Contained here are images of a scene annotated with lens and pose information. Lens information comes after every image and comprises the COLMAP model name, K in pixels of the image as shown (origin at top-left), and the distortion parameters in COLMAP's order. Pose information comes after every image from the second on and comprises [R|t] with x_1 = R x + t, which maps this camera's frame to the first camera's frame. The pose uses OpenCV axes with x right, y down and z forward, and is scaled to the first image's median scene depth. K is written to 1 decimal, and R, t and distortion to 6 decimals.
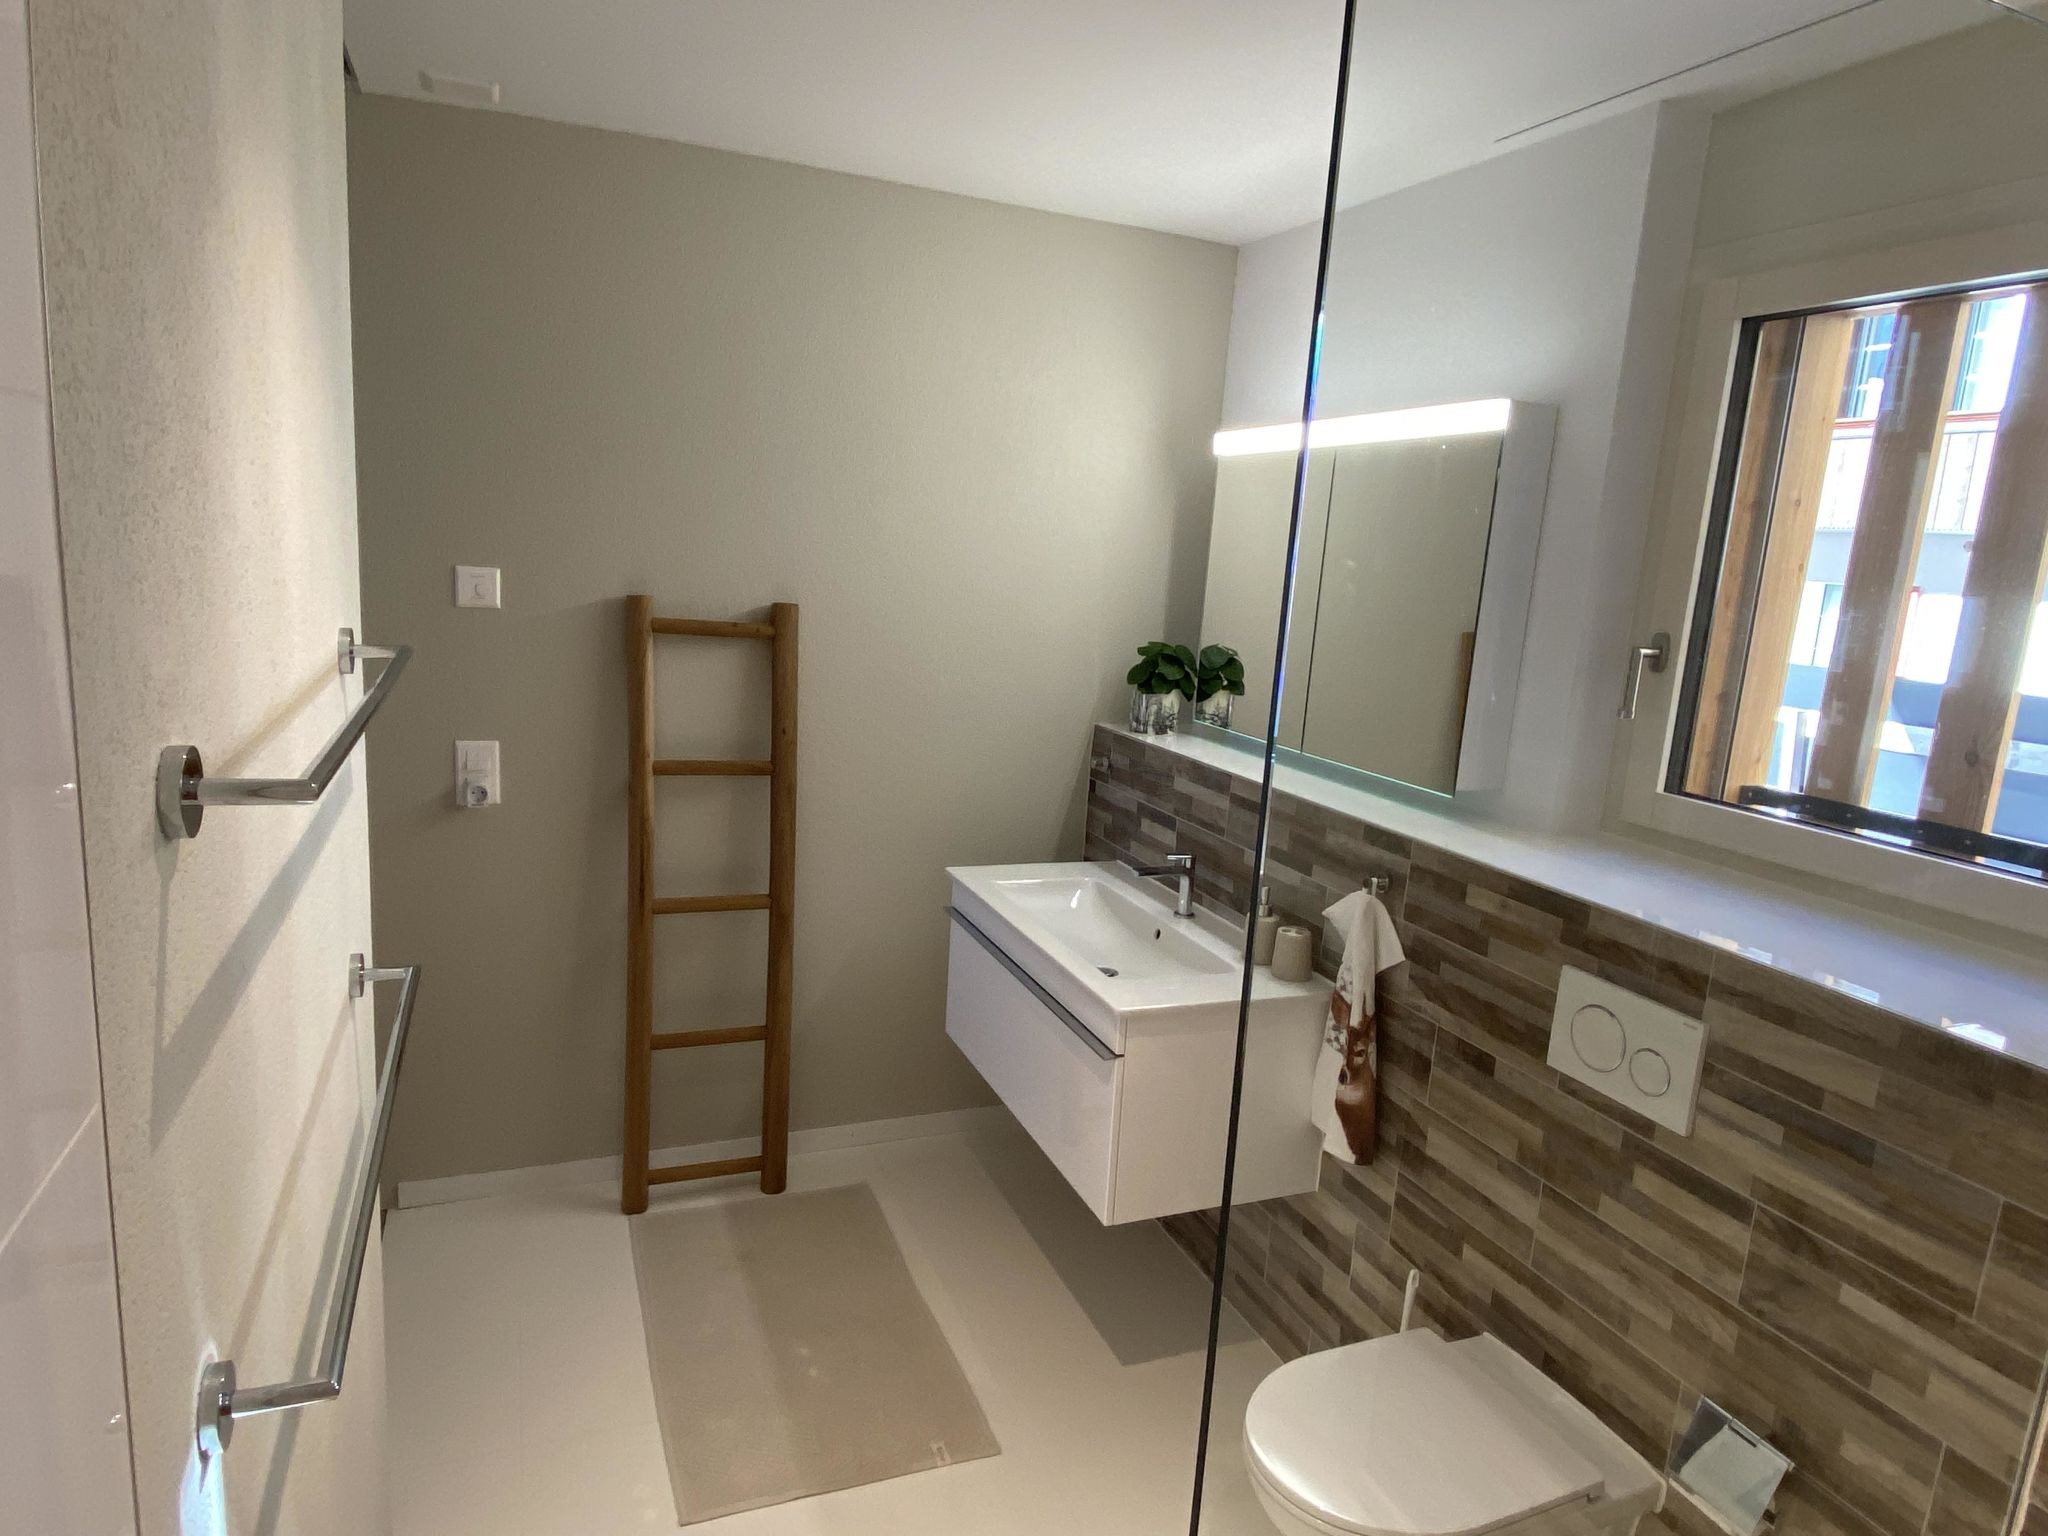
lens RADIAL K [[1193.8, 0, 1024.0], [0, 1193.8, 768.0], [0, 0, 1]] dist [-0.001595, -0.000396]
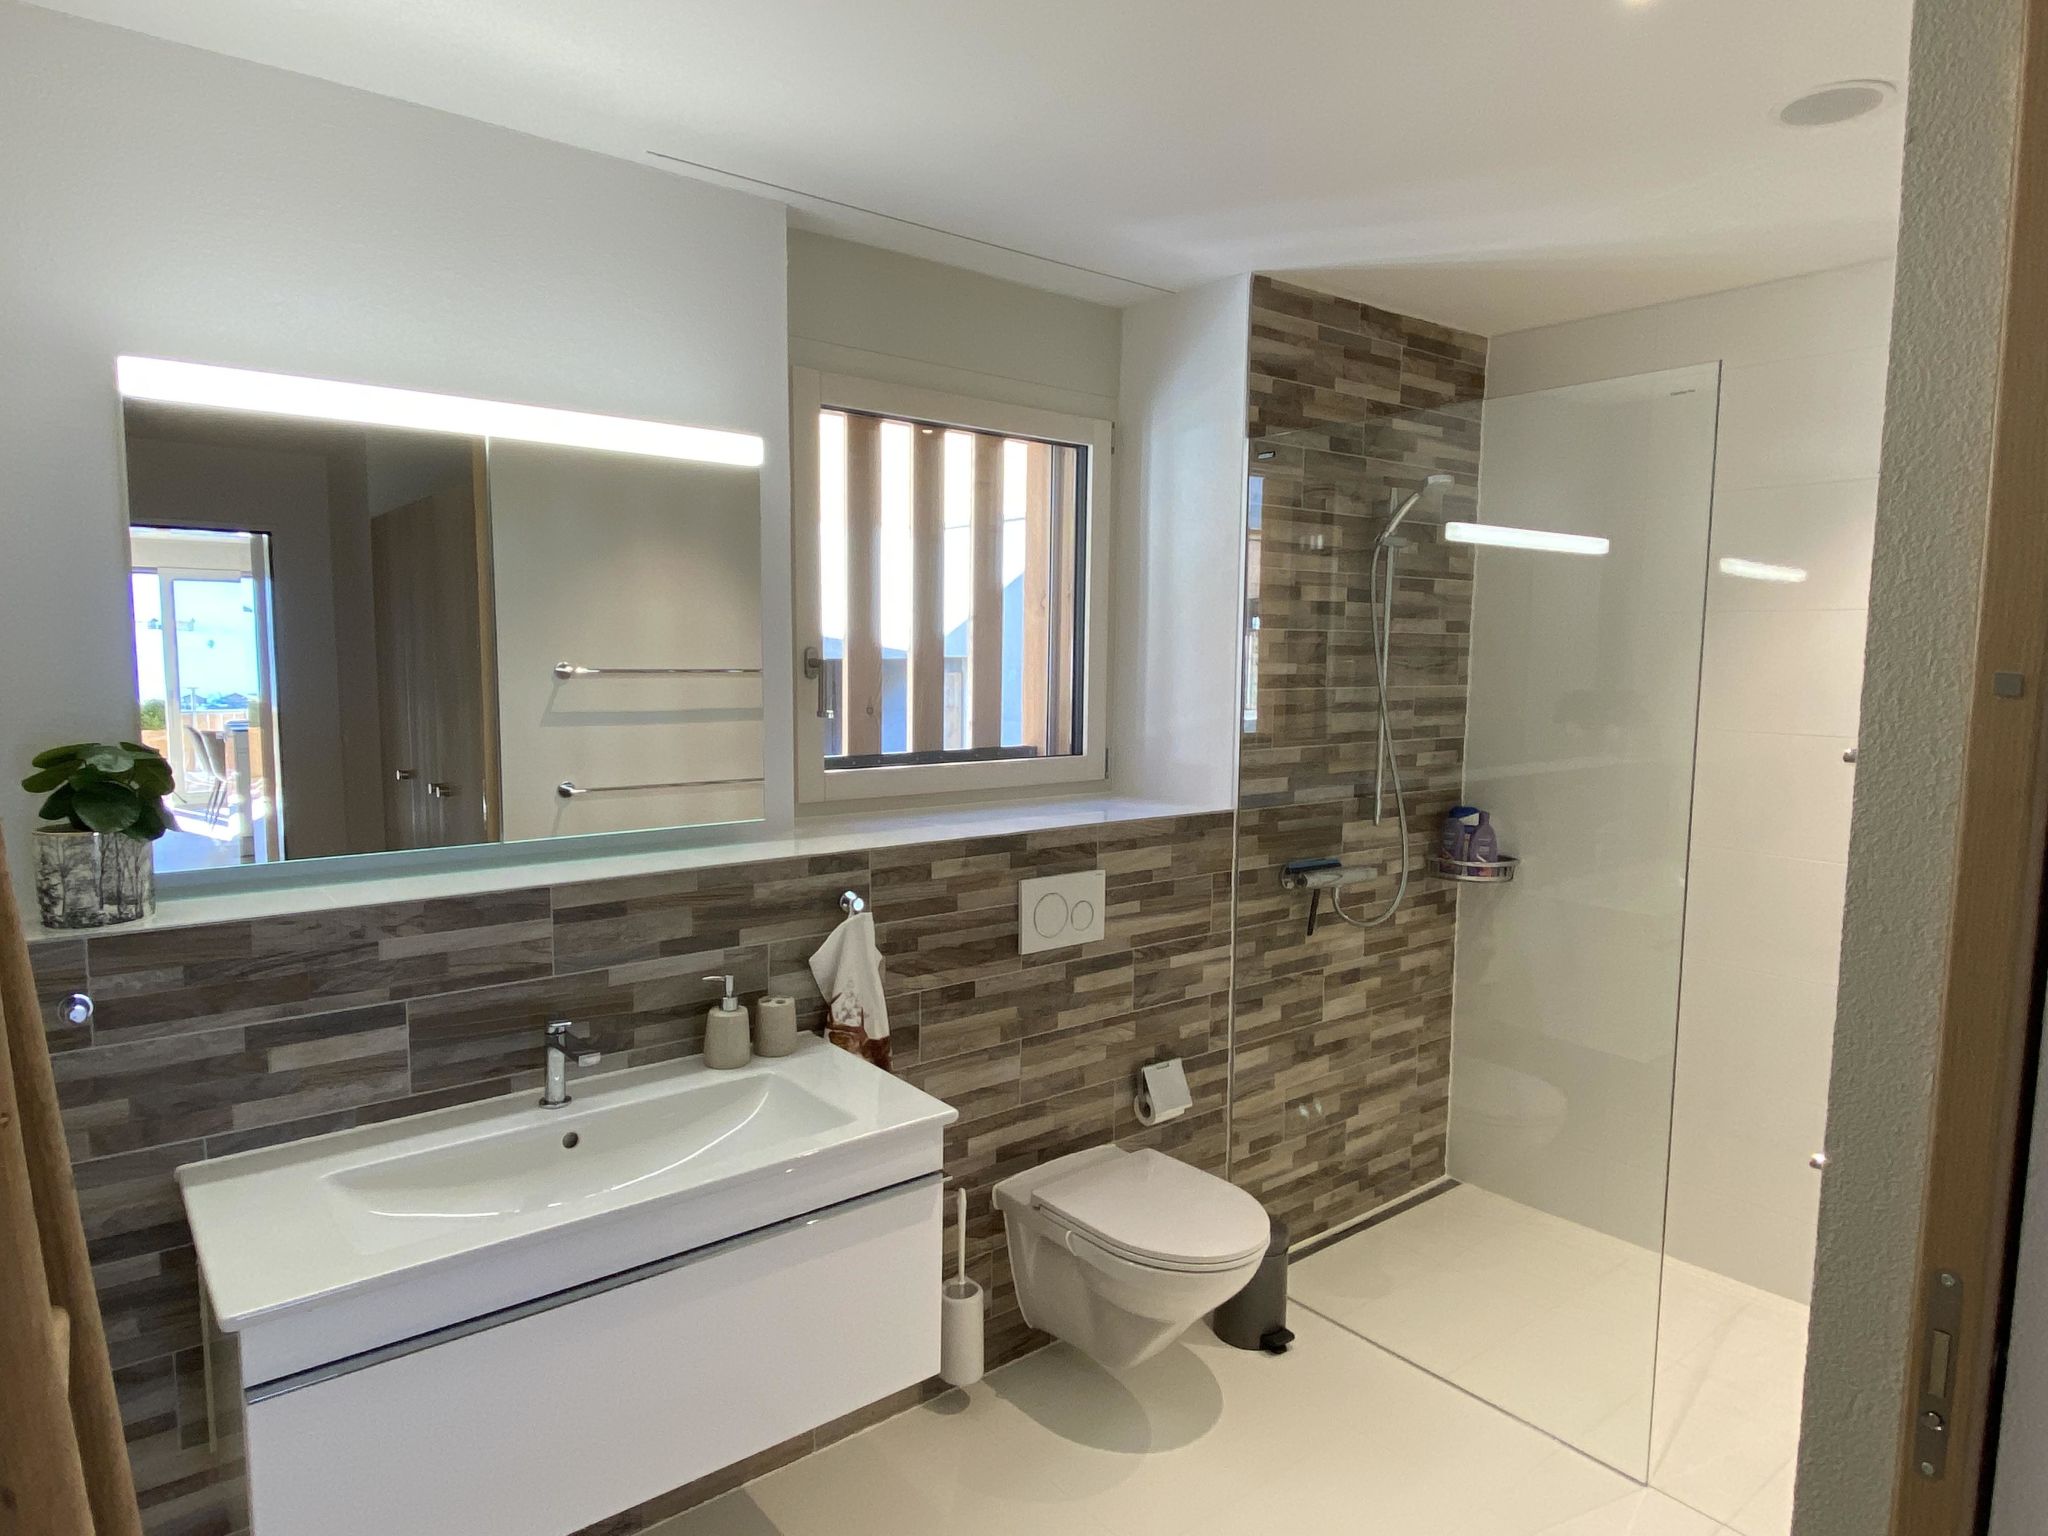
lens RADIAL K [[1224.4, 0, 1024.0], [0, 1224.4, 768.0], [0, 0, 1]] dist [0.045473, -0.000327]
pose [[-0.272794, -0.170535, 0.946837, -0.869247], [0.140905, 0.966470, 0.214668, -0.266204], [-0.951698, 0.191974, -0.239618, 1.289298]]
